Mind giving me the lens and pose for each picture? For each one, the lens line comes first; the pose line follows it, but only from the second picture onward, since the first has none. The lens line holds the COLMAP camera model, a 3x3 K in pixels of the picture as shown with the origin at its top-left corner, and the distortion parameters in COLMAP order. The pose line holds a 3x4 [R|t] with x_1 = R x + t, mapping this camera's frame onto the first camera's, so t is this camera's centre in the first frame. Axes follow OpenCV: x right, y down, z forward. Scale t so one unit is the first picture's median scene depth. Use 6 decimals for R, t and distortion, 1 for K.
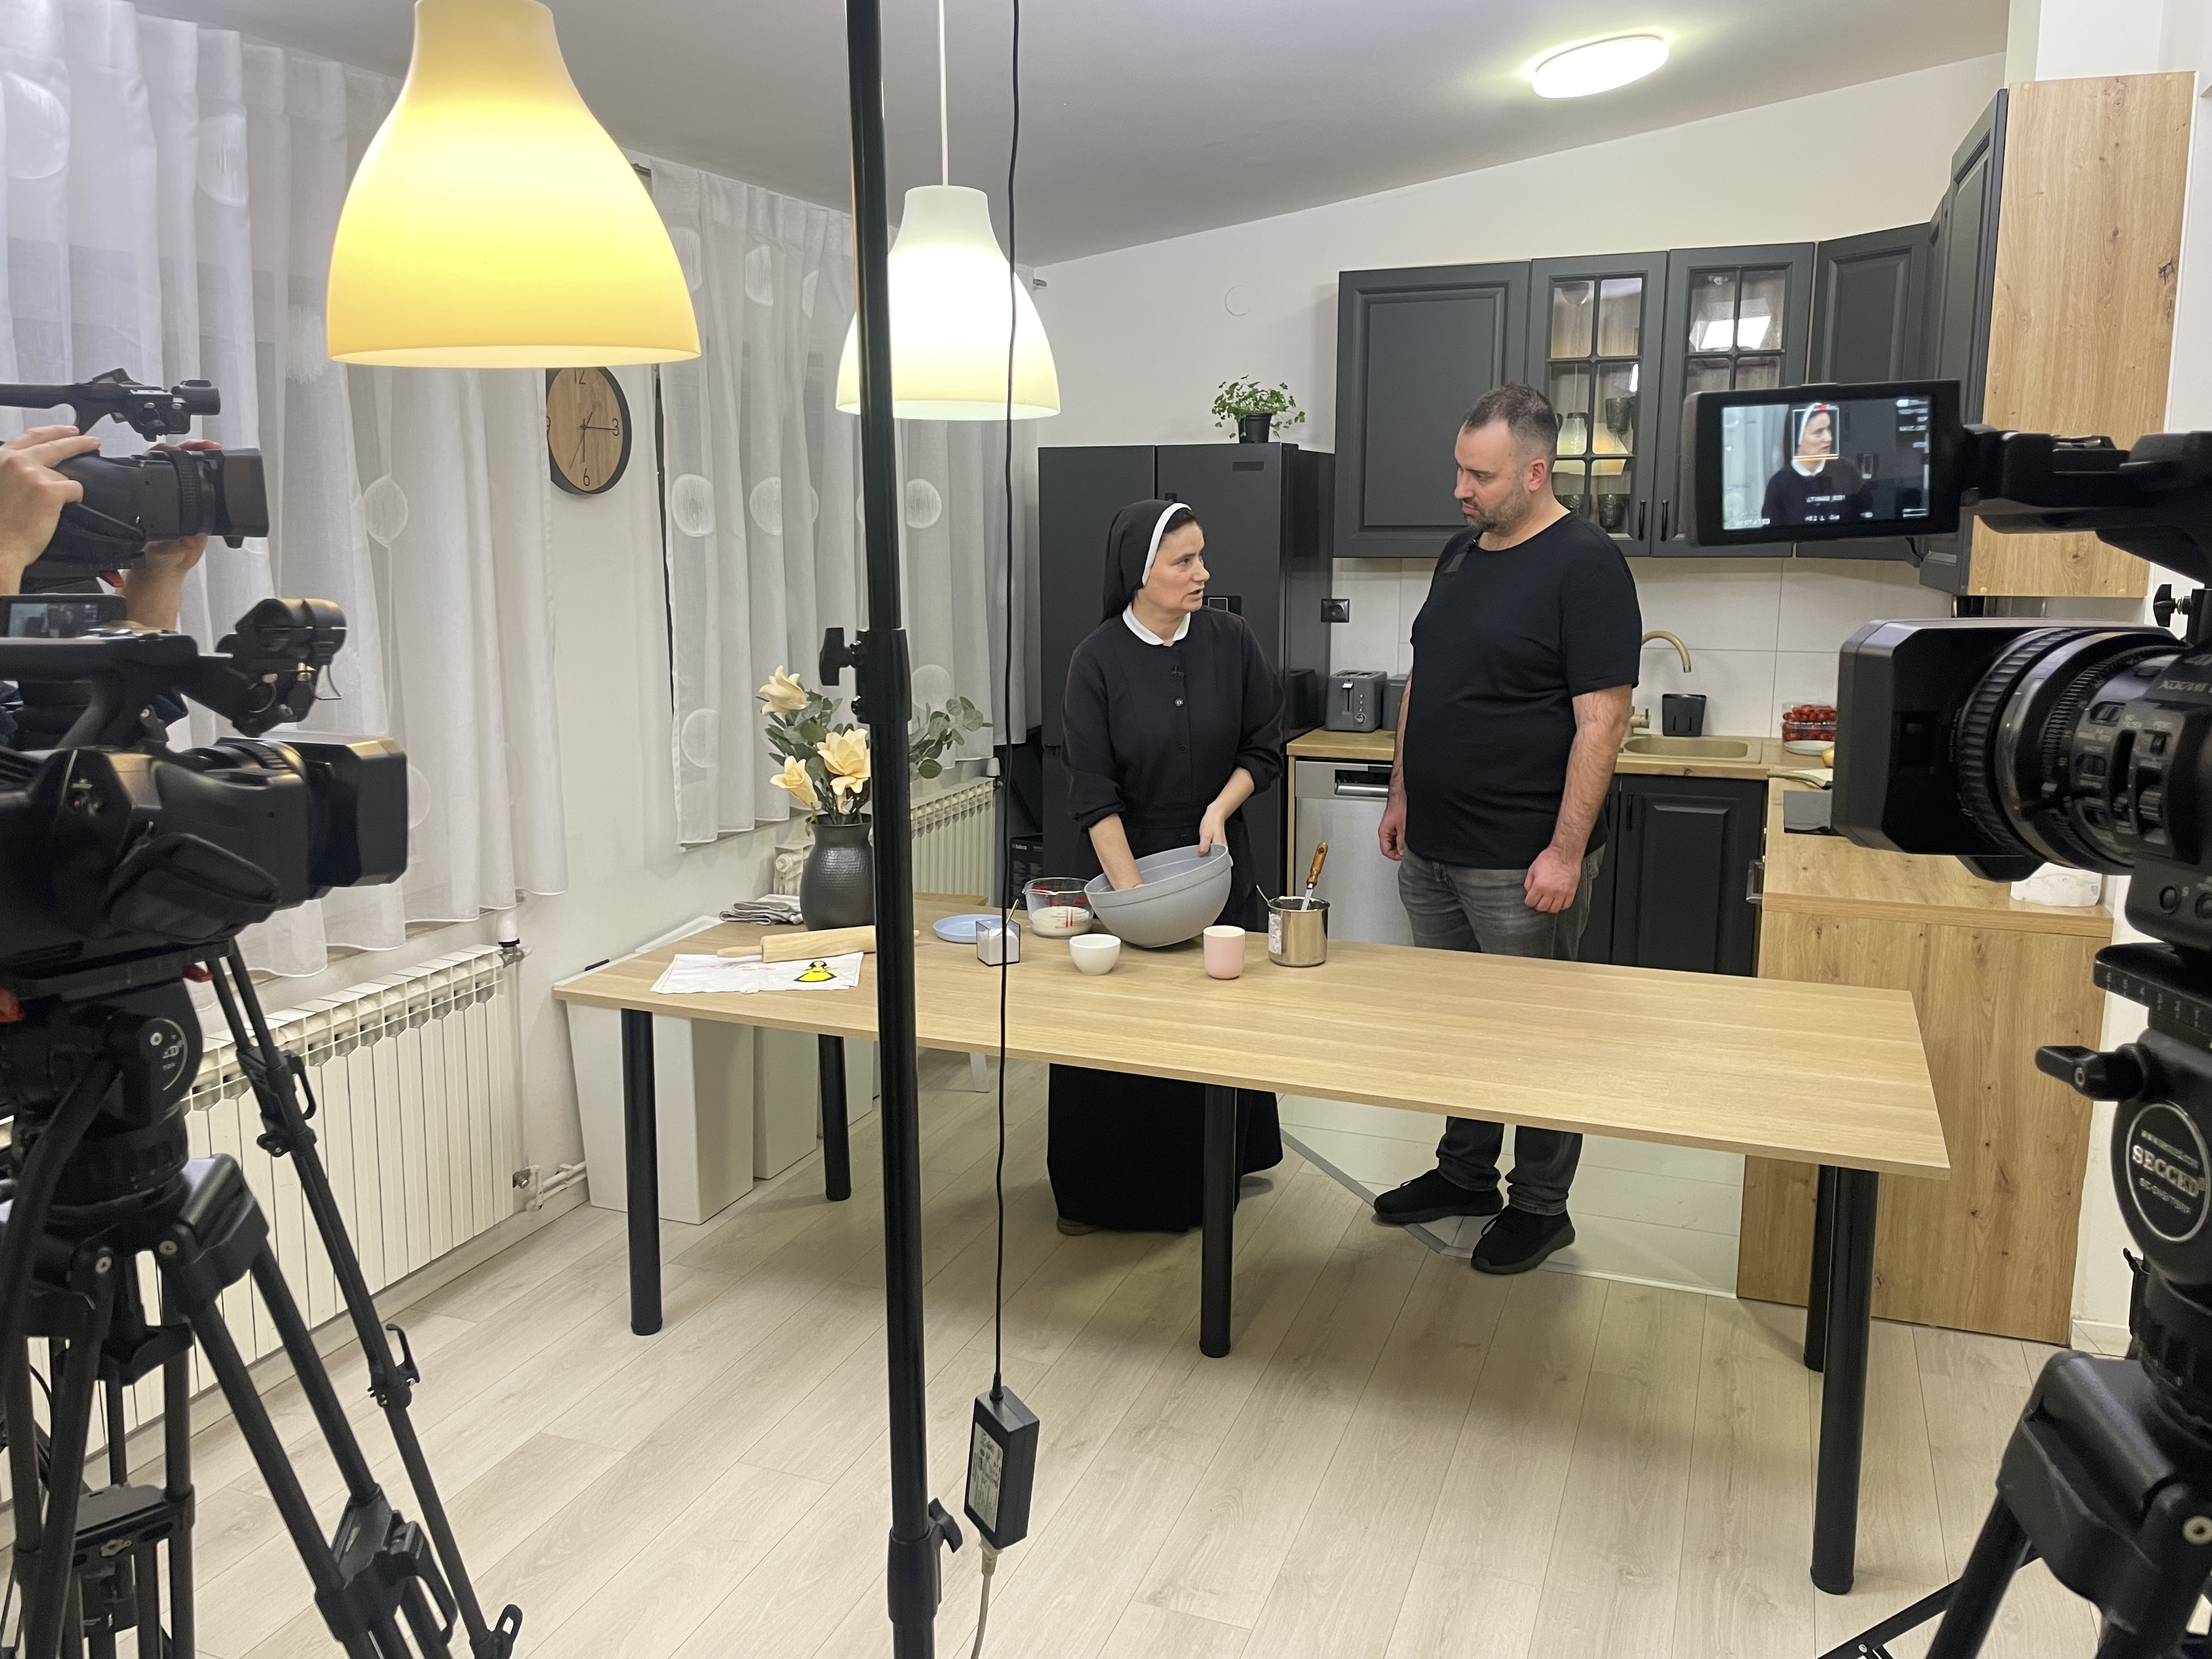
lens RADIAL K [[1735.8, 0, 1110.1], [0, 1735.8, 817.6], [0, 0, 1]] dist [0.080317, -0.093583]
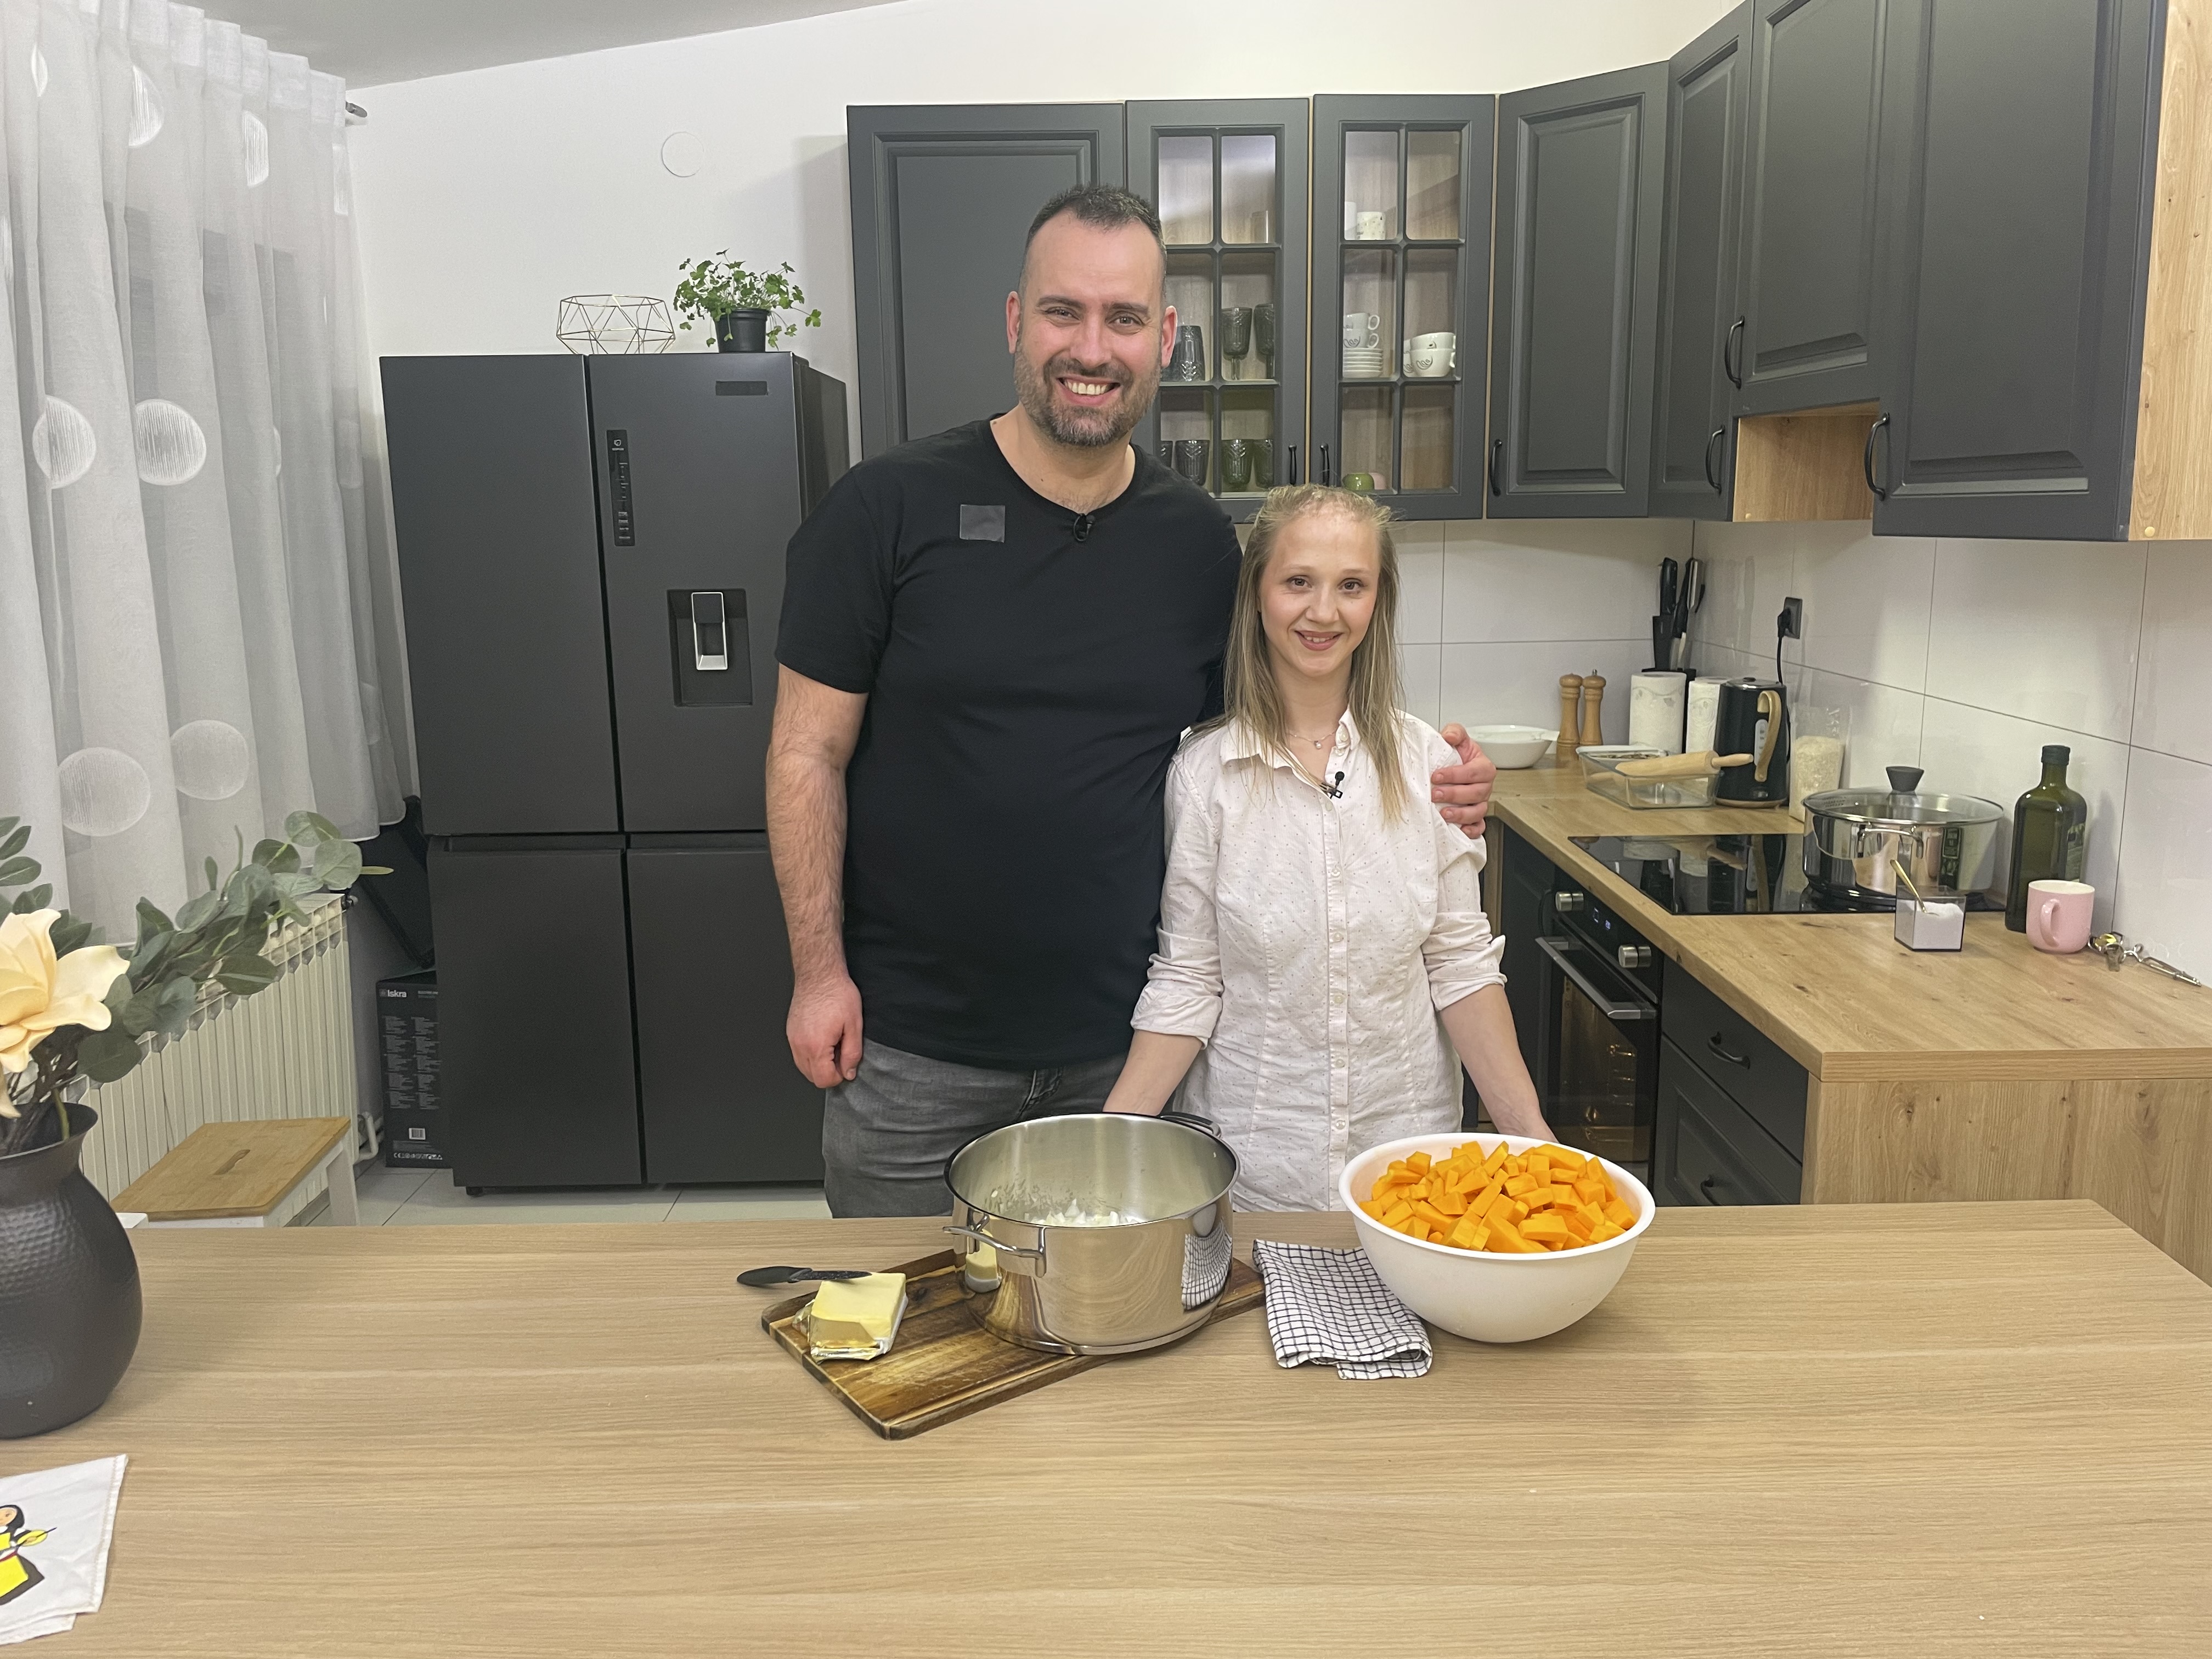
lens RADIAL K [[1735.8, 0, 1124.6], [0, 1735.8, 811.0], [0, 0, 1]] dist [0.080317, -0.093583]
pose [[0.929363, -0.074200, 0.361634, -0.038039], [0.075966, 0.997067, 0.009355, -0.043169], [-0.361268, 0.018778, 0.932273, 0.369773]]
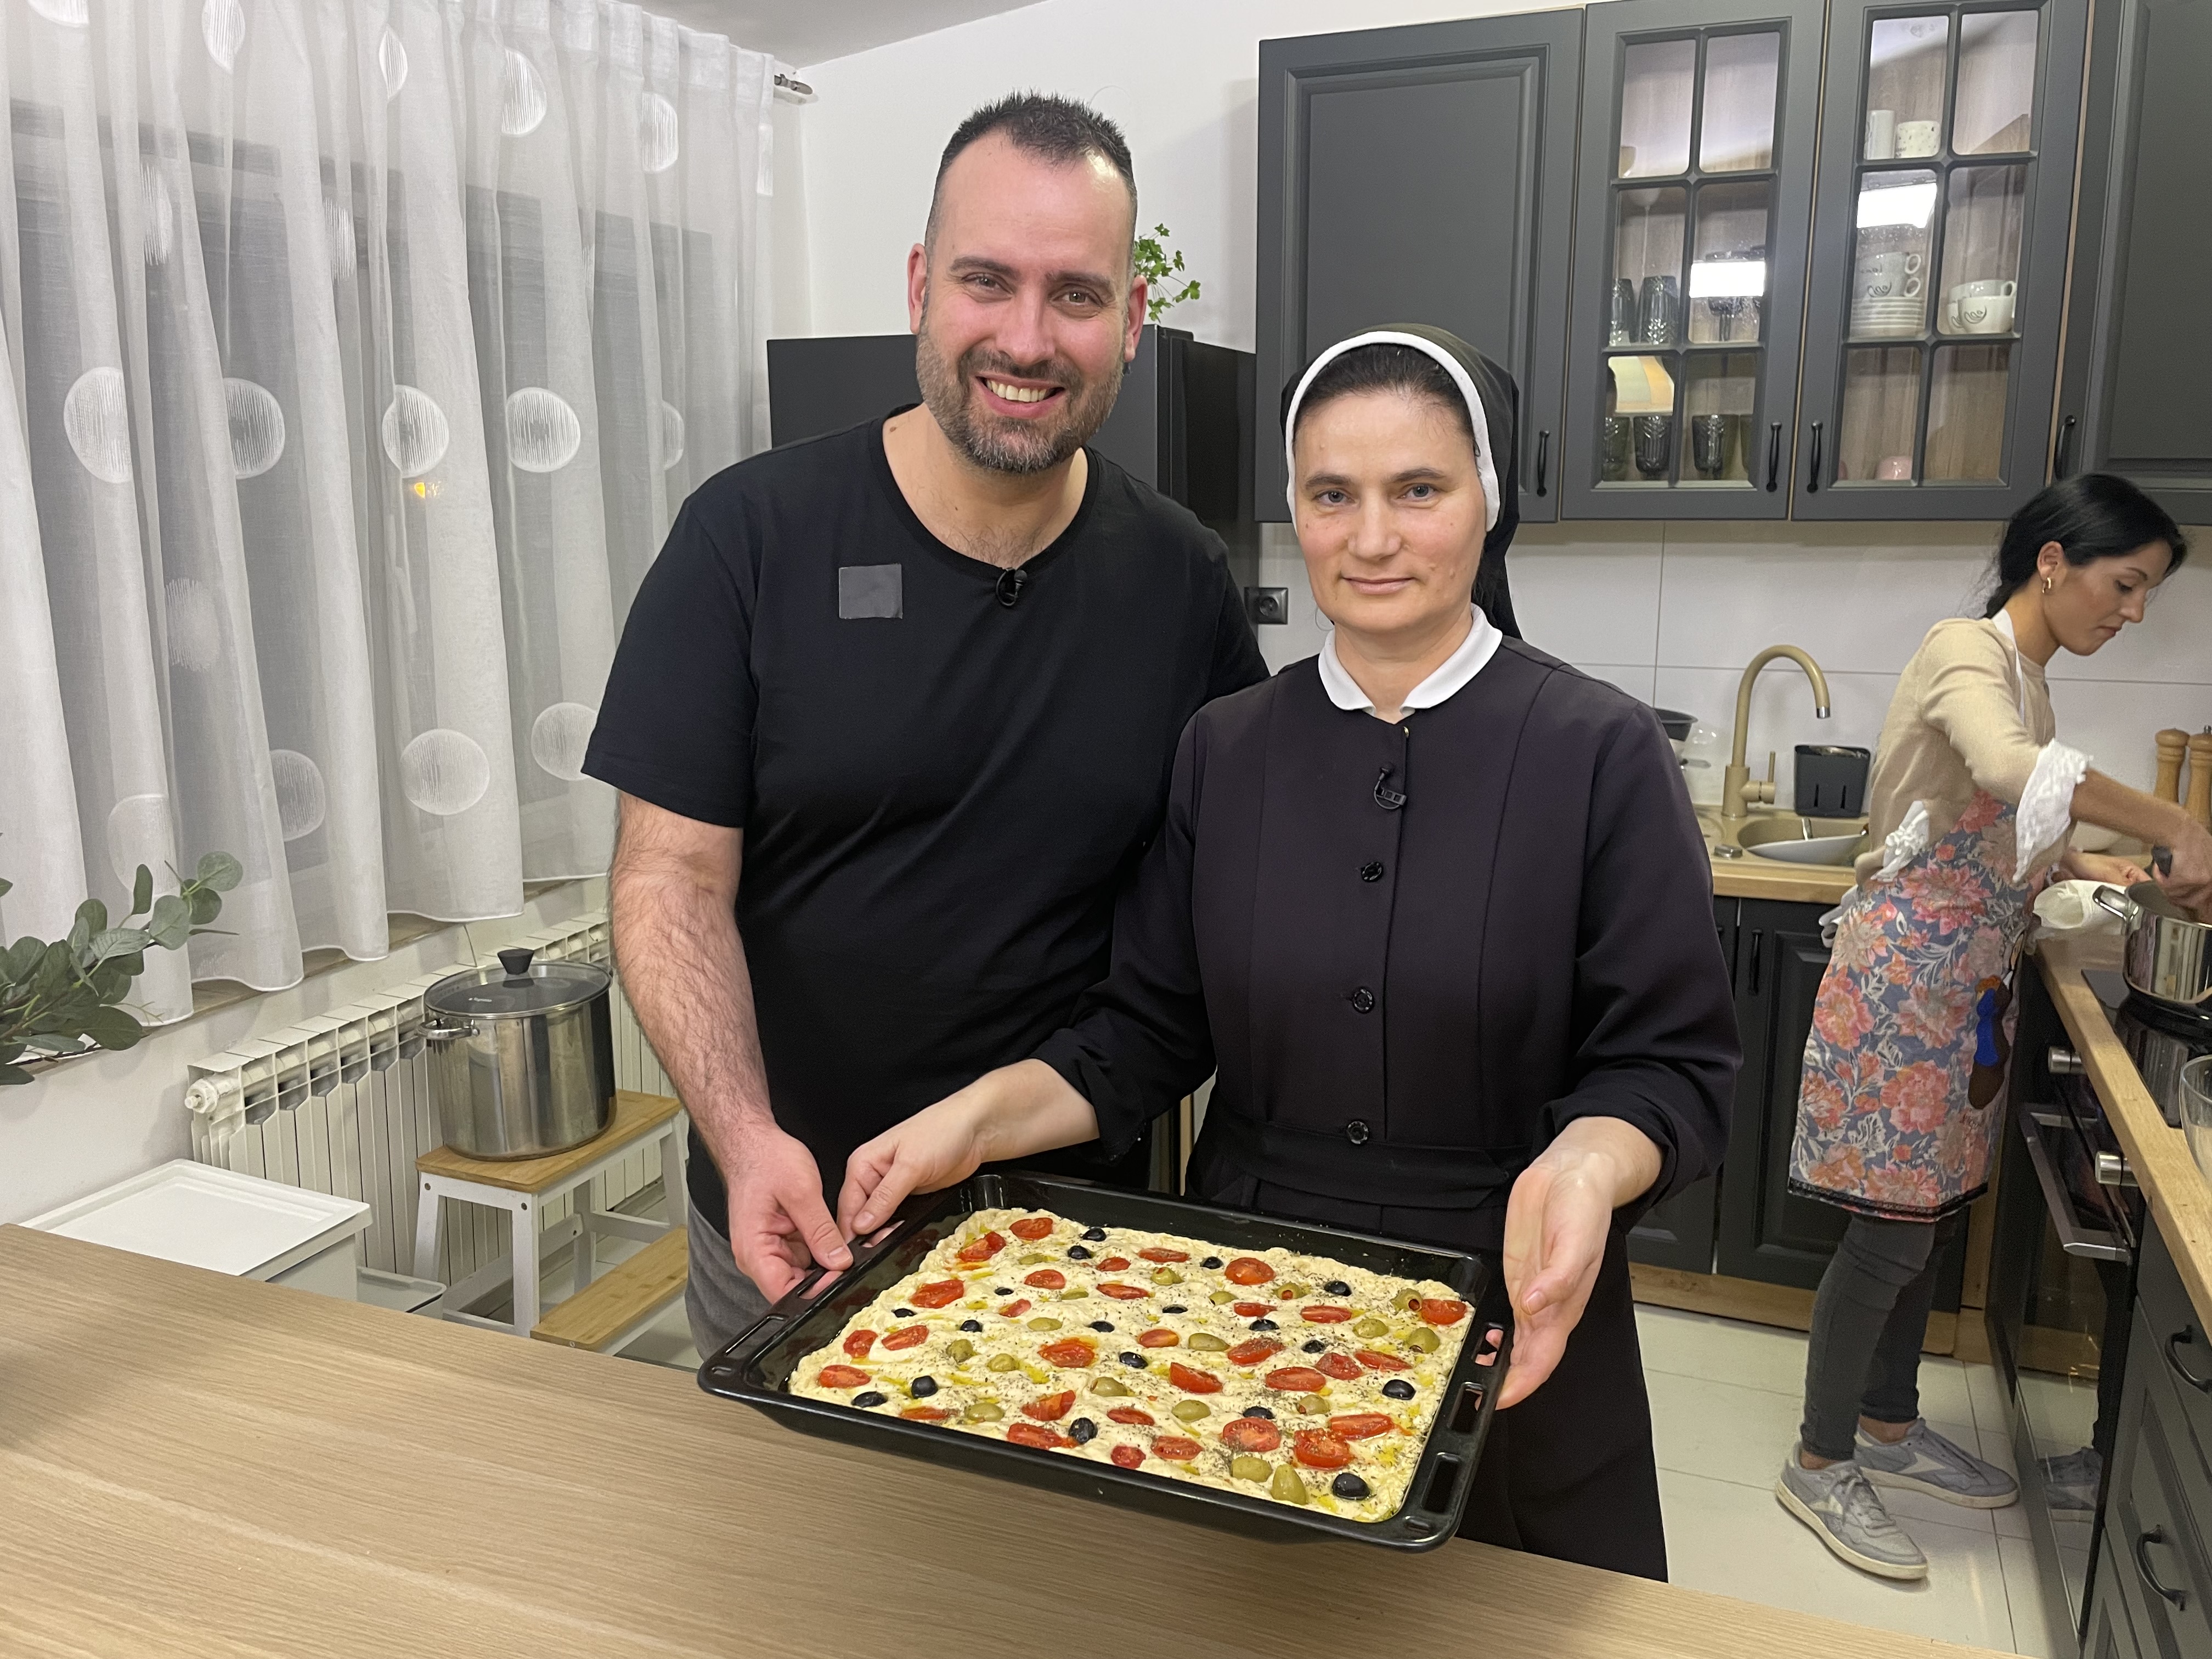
lens RADIAL K [[1735.8, 0, 1101.3], [0, 1735.8, 830.3], [0, 0, 1]] dist [0.080317, -0.093583]
pose [[0.999992, -0.003377, 0.002275, 0.082377], [0.003313, 0.999618, 0.027443, -0.065783], [-0.002366, -0.027435, 0.999621, 0.434862]]
